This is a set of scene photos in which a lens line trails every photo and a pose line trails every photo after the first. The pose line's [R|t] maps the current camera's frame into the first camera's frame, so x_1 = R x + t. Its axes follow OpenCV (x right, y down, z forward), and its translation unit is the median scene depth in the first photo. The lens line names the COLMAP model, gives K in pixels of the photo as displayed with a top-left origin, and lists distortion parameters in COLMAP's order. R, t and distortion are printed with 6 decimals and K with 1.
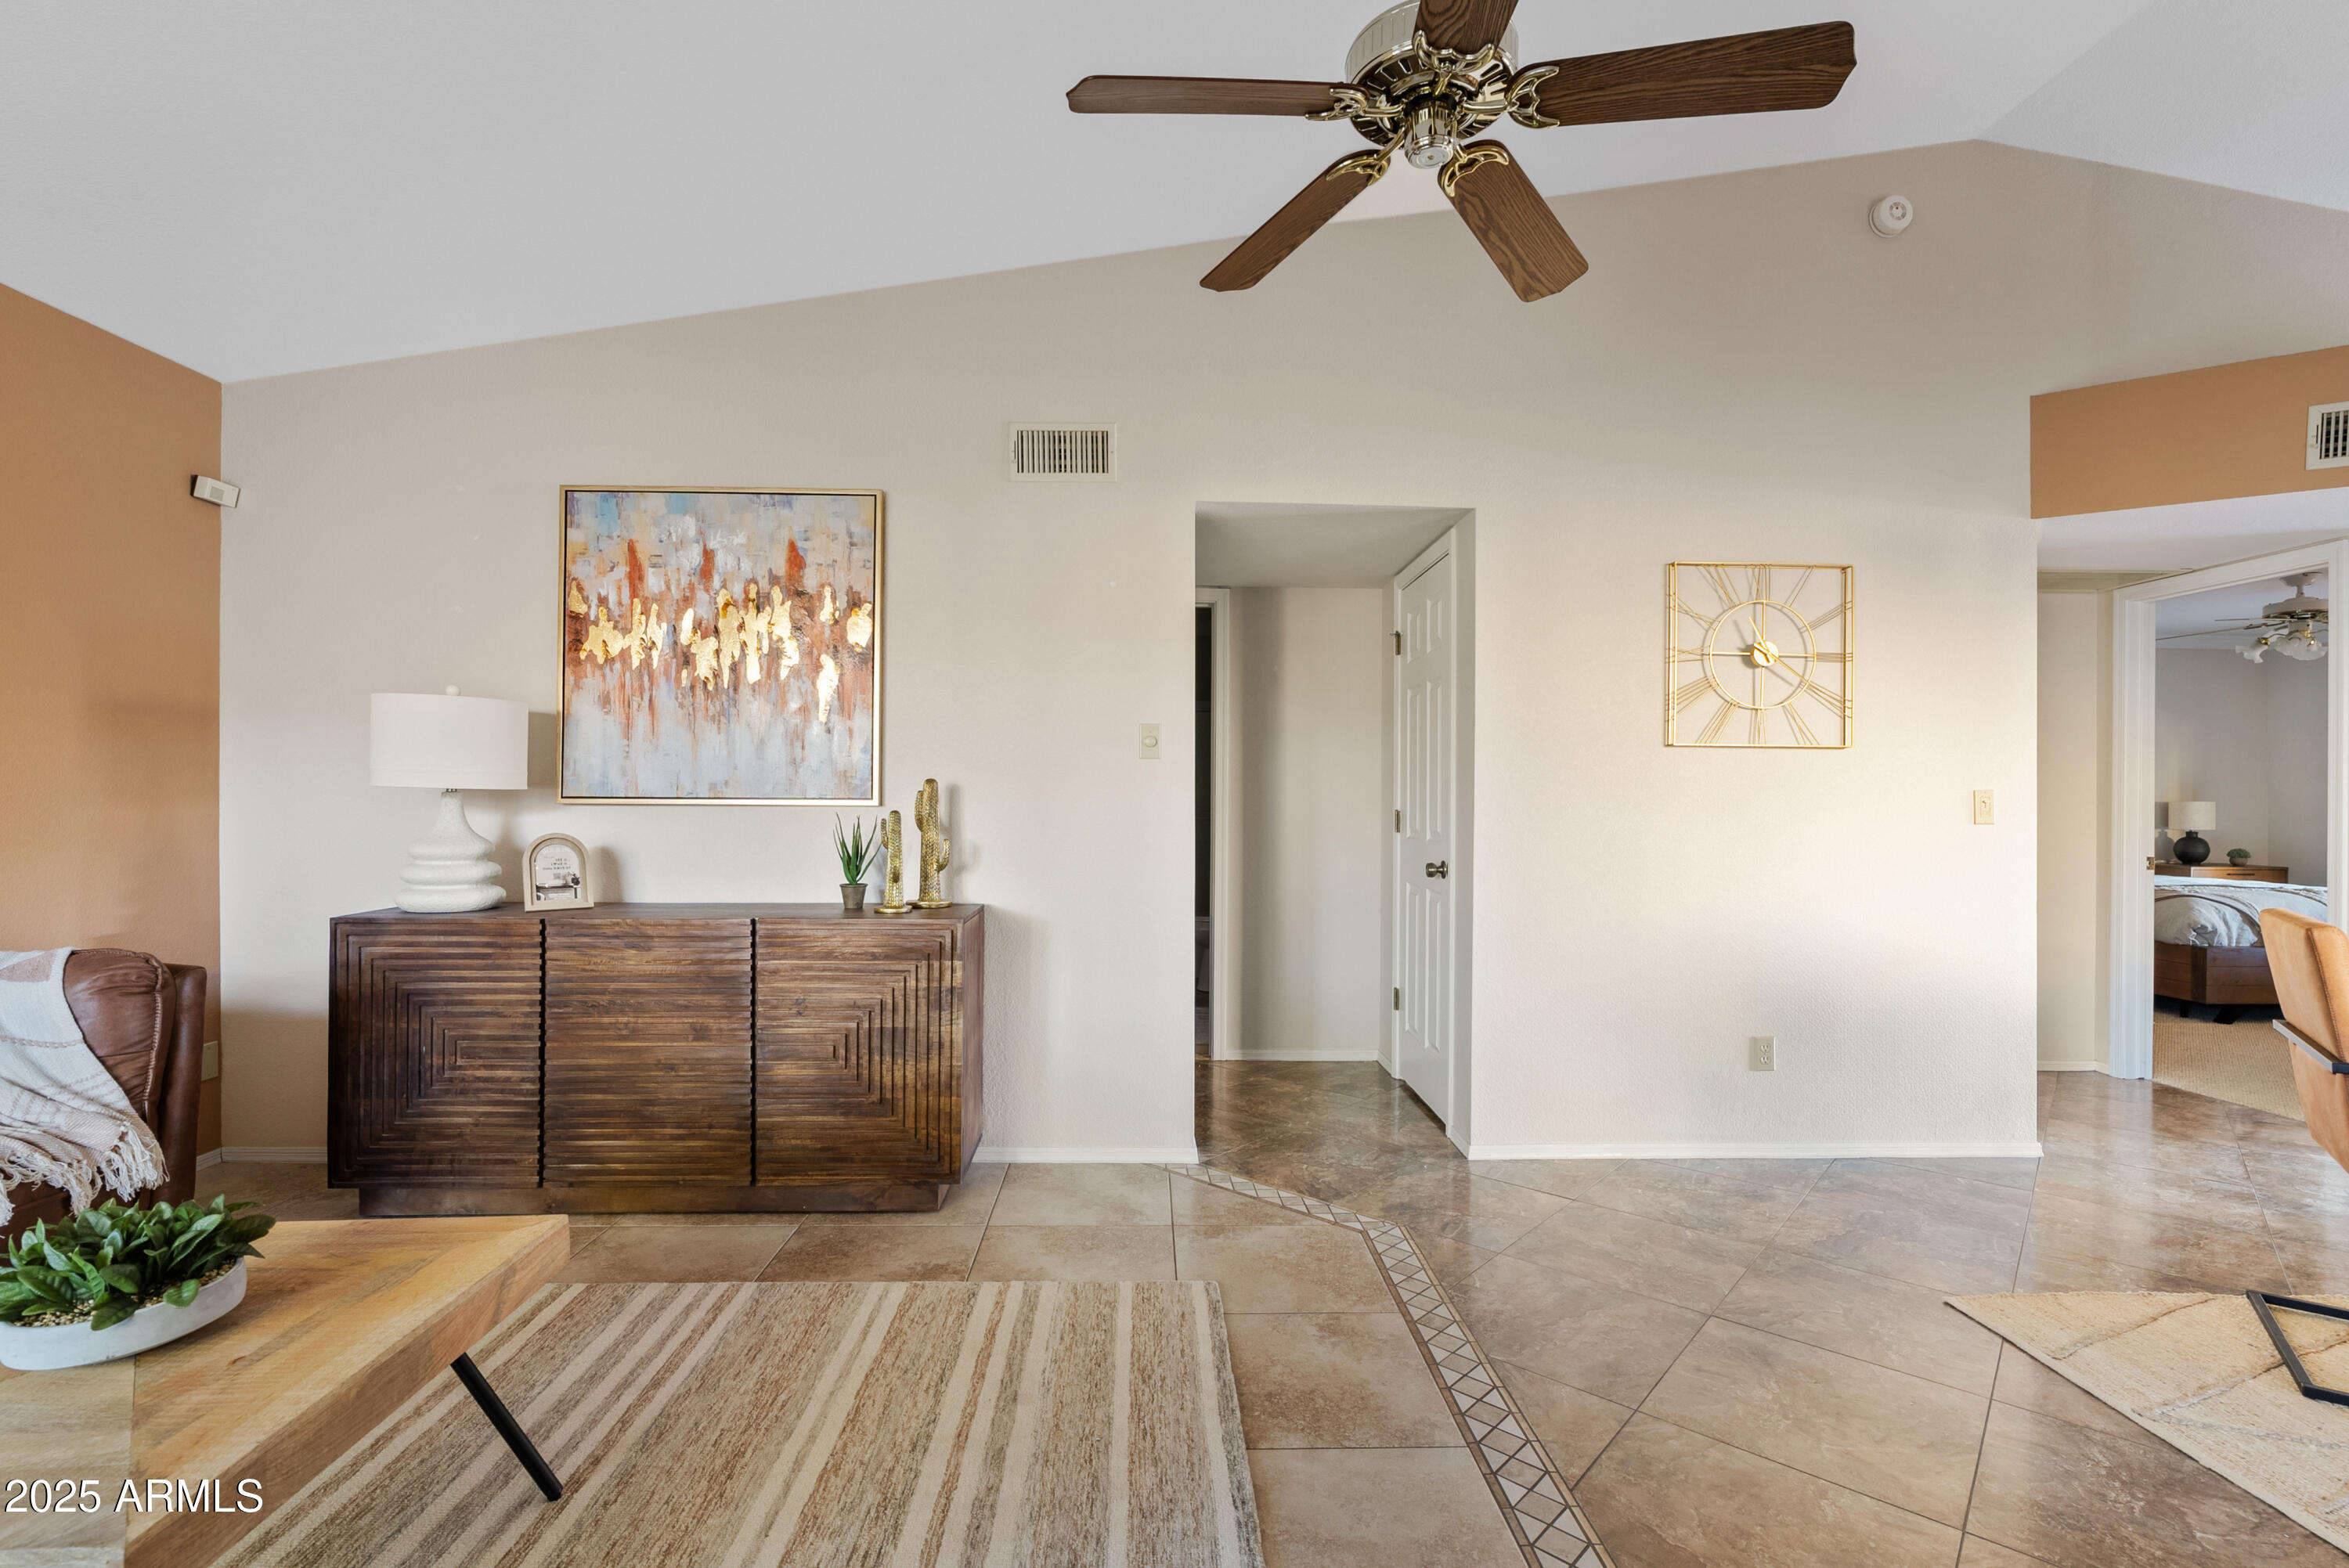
lens RADIAL K [[1066.7, 0, 1175.6], [0, 1066.7, 803.8], [0, 0, 1]] dist [-0.000992, 0.000406]
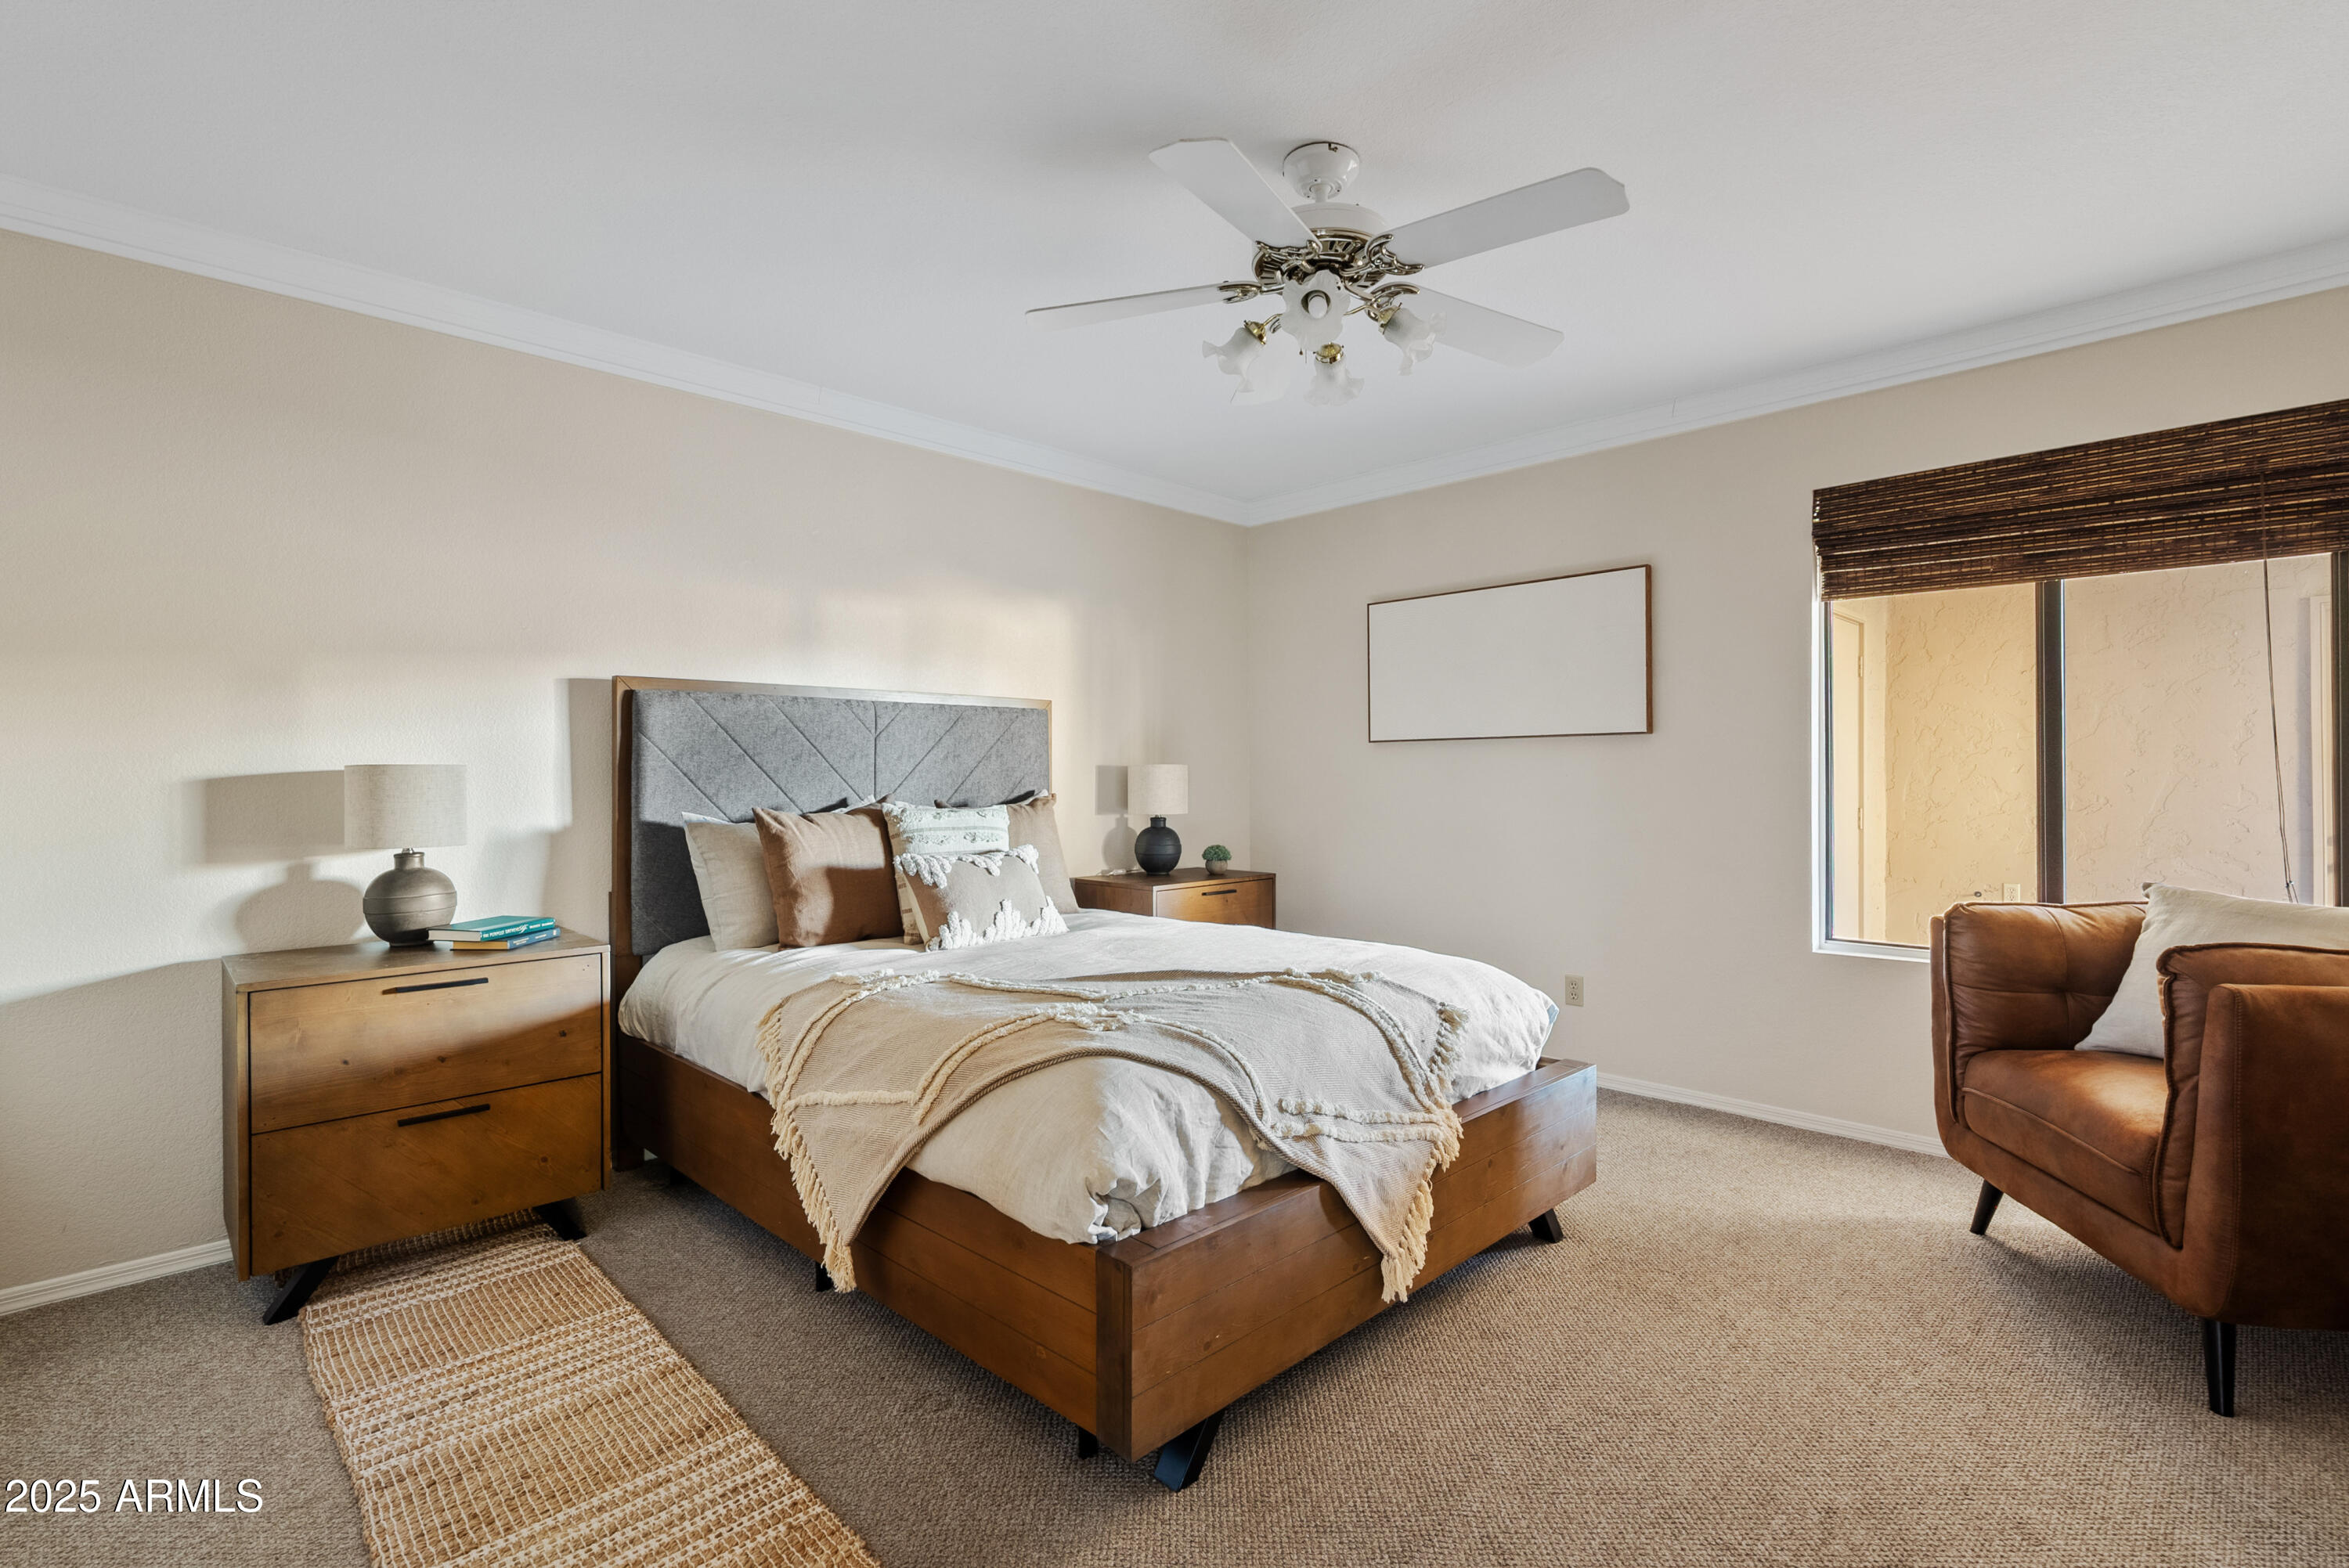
lens RADIAL K [[1084.3, 0, 1174.5], [0, 1084.3, 784.0], [0, 0, 1]] dist [-0.000740, 0.000041]
pose [[0.737104, -0.014261, 0.675629, 1.318979], [0.011591, 0.999897, 0.008461, 0.006912], [-0.675680, 0.001595, 0.737193, 1.313645]]
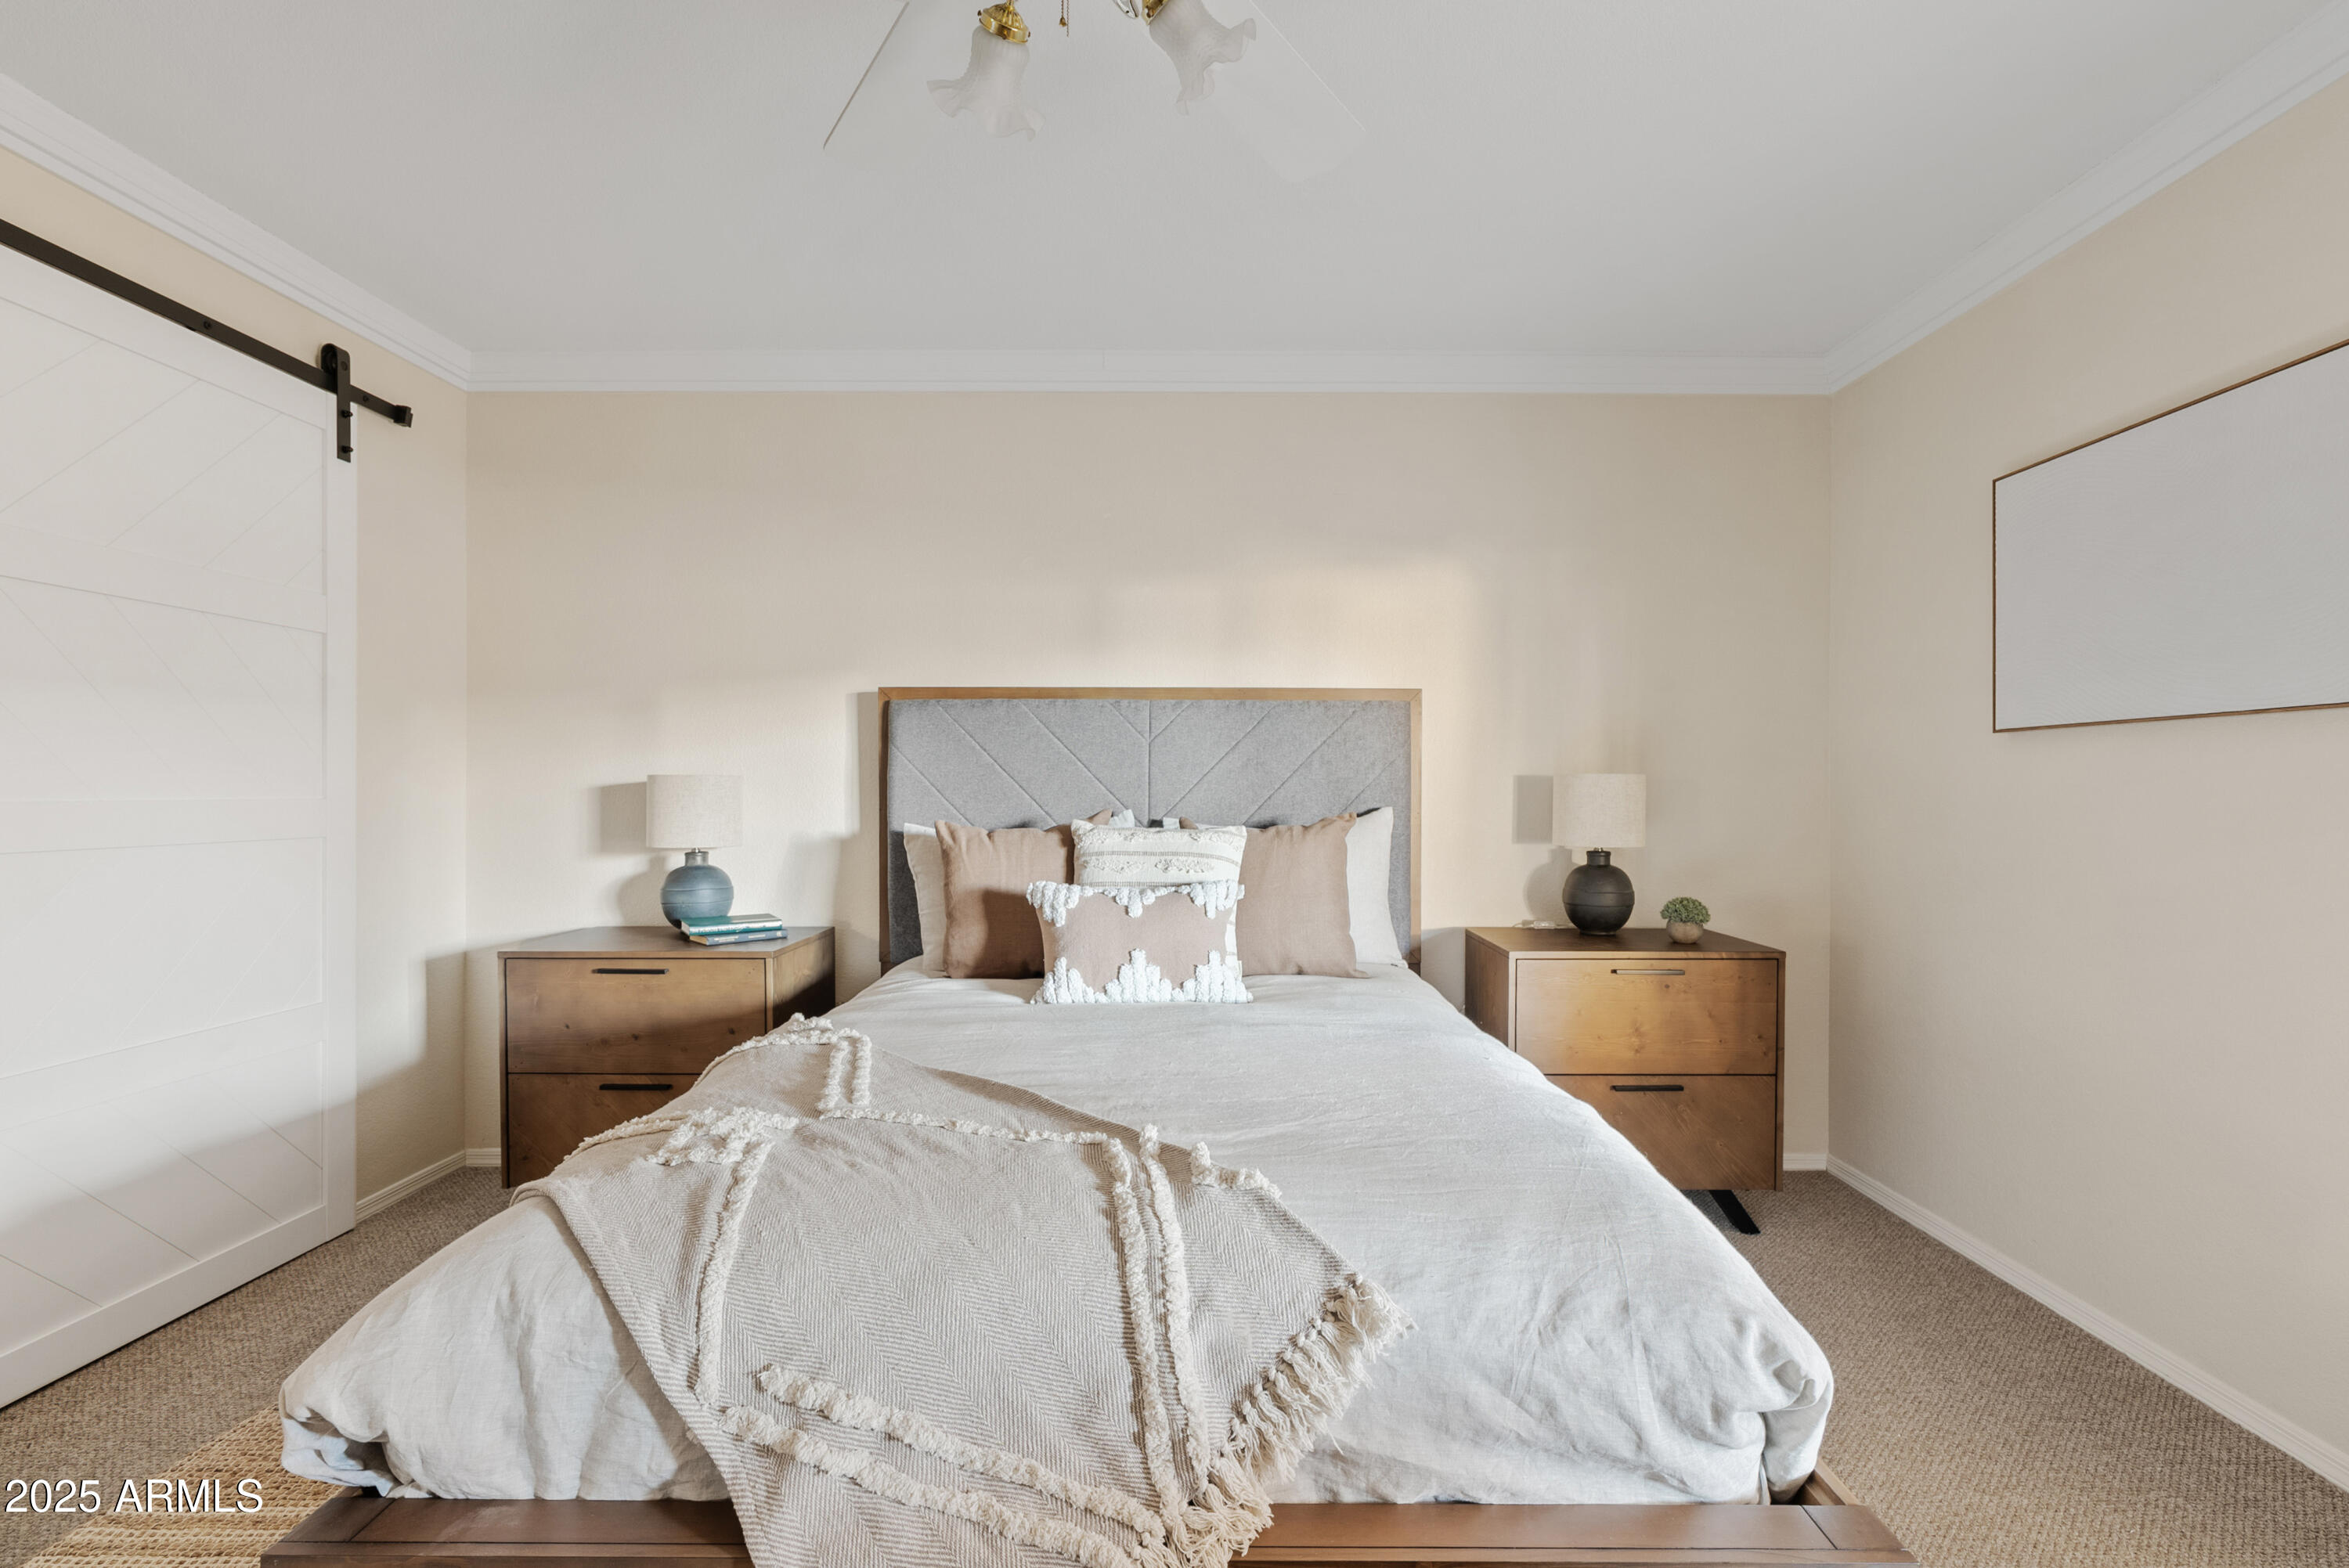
lens RADIAL K [[1084.3, 0, 1174.5], [0, 1084.3, 784.0], [0, 0, 1]] dist [-0.000740, 0.000041]
pose [[0.999202, -0.002803, -0.039845, 1.906472], [0.002521, 0.999971, -0.007148, 0.008353], [0.039864, 0.007042, 0.999180, 1.382499]]
